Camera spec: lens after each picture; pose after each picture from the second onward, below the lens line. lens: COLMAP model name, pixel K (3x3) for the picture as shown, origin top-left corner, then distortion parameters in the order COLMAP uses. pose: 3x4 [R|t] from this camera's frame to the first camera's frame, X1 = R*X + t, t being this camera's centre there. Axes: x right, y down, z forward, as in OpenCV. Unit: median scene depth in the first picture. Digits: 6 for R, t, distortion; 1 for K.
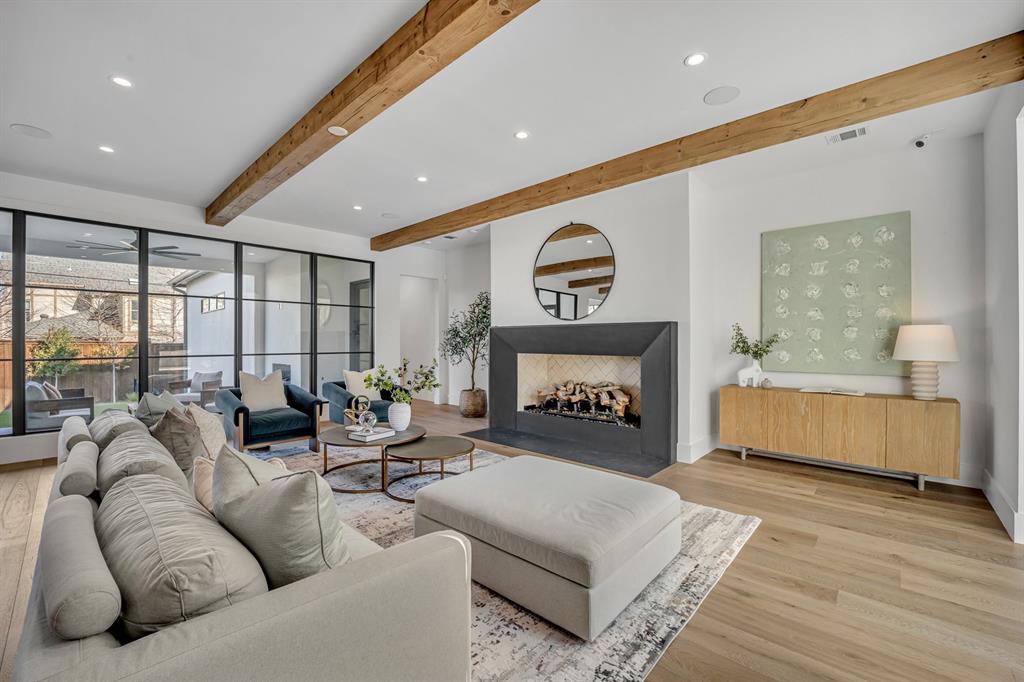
lens RADIAL K [[421.4, 0, 506.8], [0, 421.4, 343.9], [0, 0, 1]] dist [-0.018408, -0.001300]
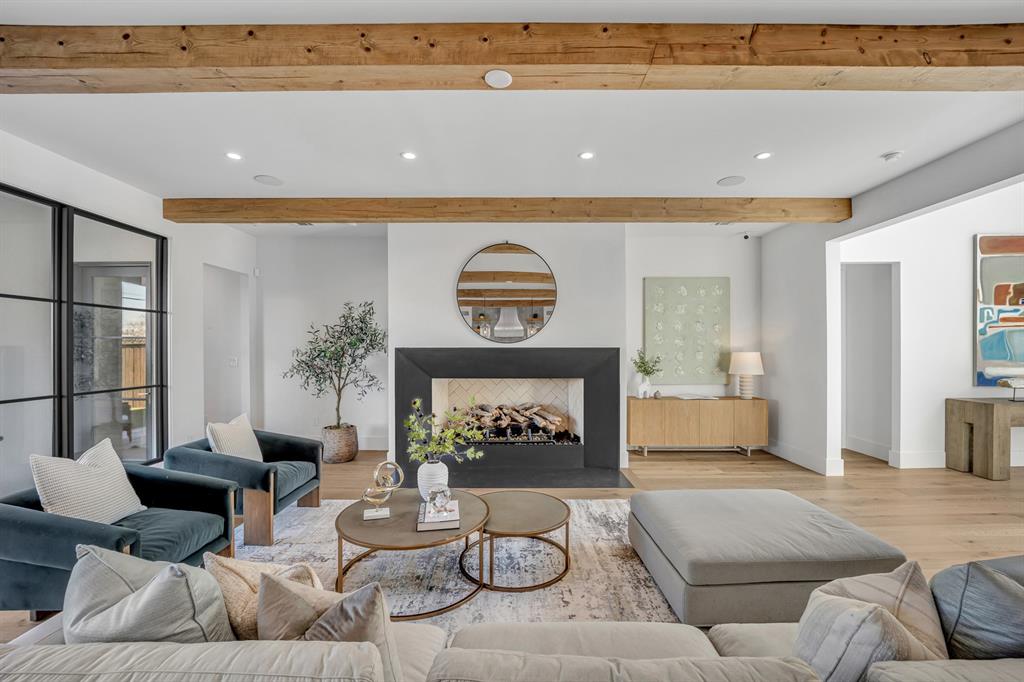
lens RADIAL K [[421.4, 0, 519.2], [0, 421.4, 349.8], [0, 0, 1]] dist [-0.018408, -0.001300]
pose [[0.730345, -0.004982, 0.683060, -0.565314], [0.005782, 0.999983, 0.001112, -0.047661], [-0.683054, 0.003137, 0.730361, 0.324315]]
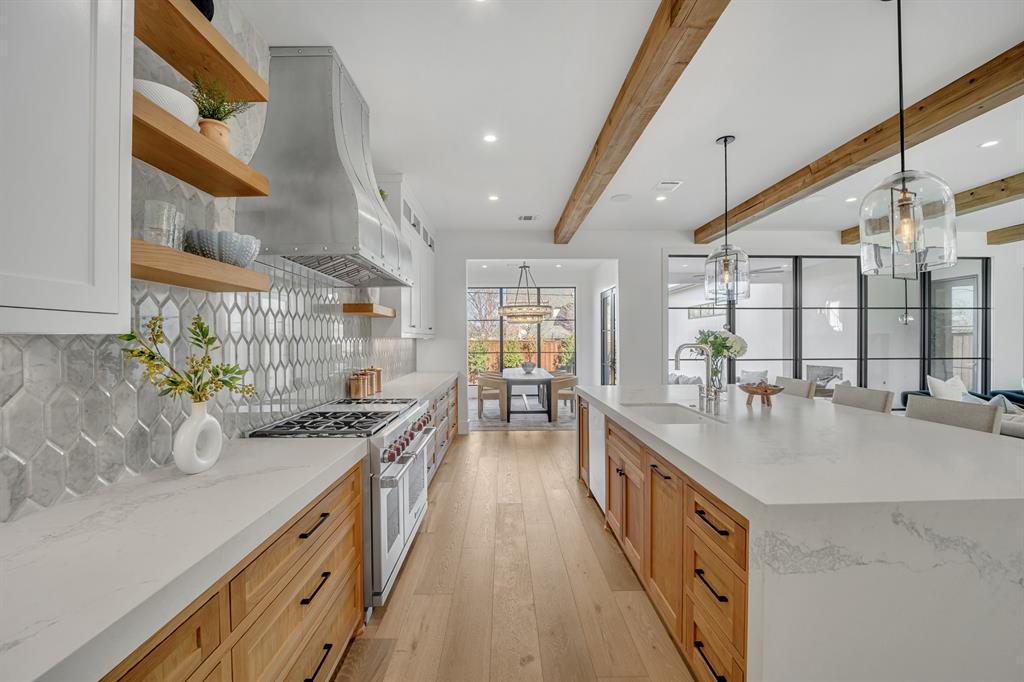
lens RADIAL K [[421.4, 0, 494.0], [0, 421.4, 338.9], [0, 0, 1]] dist [-0.018408, -0.001300]
pose [[0.675929, 0.000414, -0.736967, -0.619973], [-0.006229, 0.999967, -0.005150, -0.018148], [0.736941, 0.008072, 0.675909, -0.589226]]
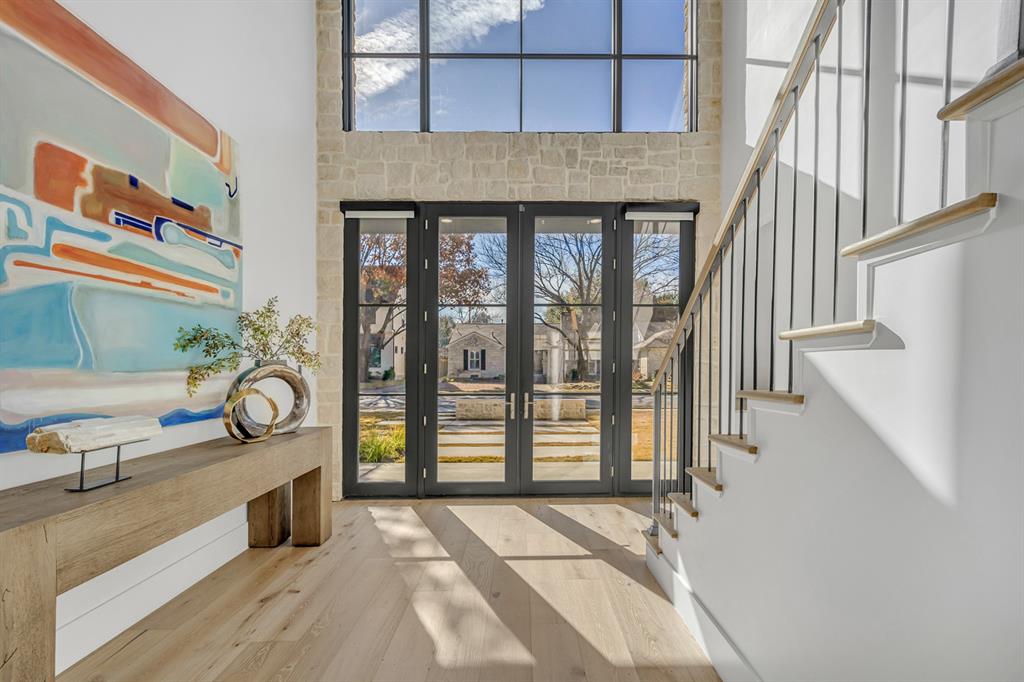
lens RADIAL K [[421.4, 0, 544.5], [0, 421.4, 374.9], [0, 0, 1]] dist [-0.018408, -0.001300]
pose [[-0.721080, -0.017325, 0.692636, 0.518082], [-0.004468, 0.999783, 0.020356, -0.014260], [-0.692838, 0.011583, -0.721000, 0.207419]]
